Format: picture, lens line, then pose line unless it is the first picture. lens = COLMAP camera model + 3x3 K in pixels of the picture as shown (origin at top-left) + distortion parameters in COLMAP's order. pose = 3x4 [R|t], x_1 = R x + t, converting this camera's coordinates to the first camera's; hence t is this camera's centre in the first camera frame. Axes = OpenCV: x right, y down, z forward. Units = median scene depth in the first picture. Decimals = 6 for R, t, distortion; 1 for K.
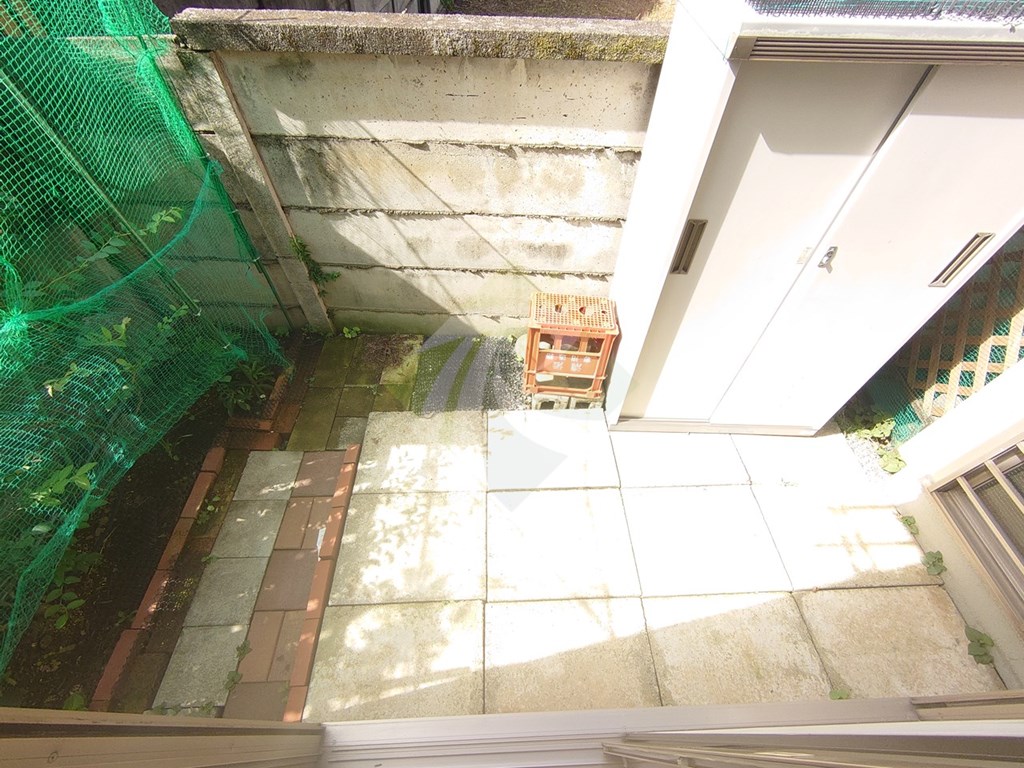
lens RADIAL K [[442.8, 0, 519.9], [0, 442.8, 382.0], [0, 0, 1]] dist [0.001602, 0.000126]
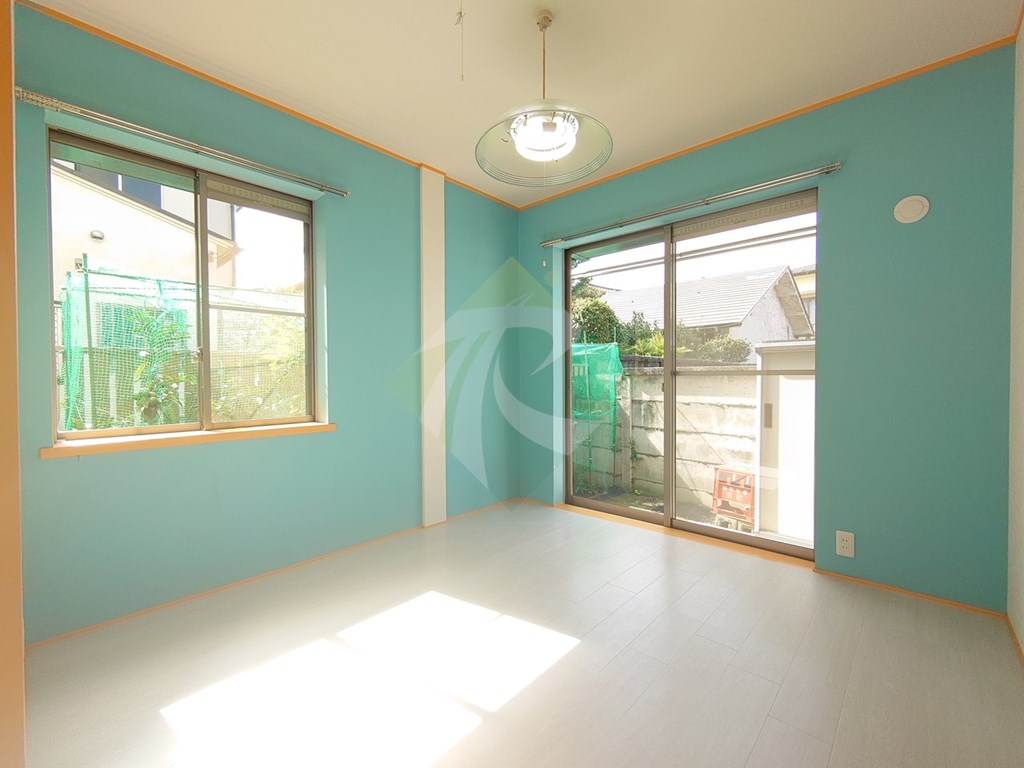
lens RADIAL K [[446.8, 0, 512.7], [0, 446.8, 384.7], [0, 0, 1]] dist [0.000497, 0.000028]
pose [[0.710557, -0.012262, -0.703532, 0.867444], [-0.539114, 0.633042, -0.555531, 1.367832], [0.452177, 0.774020, 0.443202, -0.712860]]
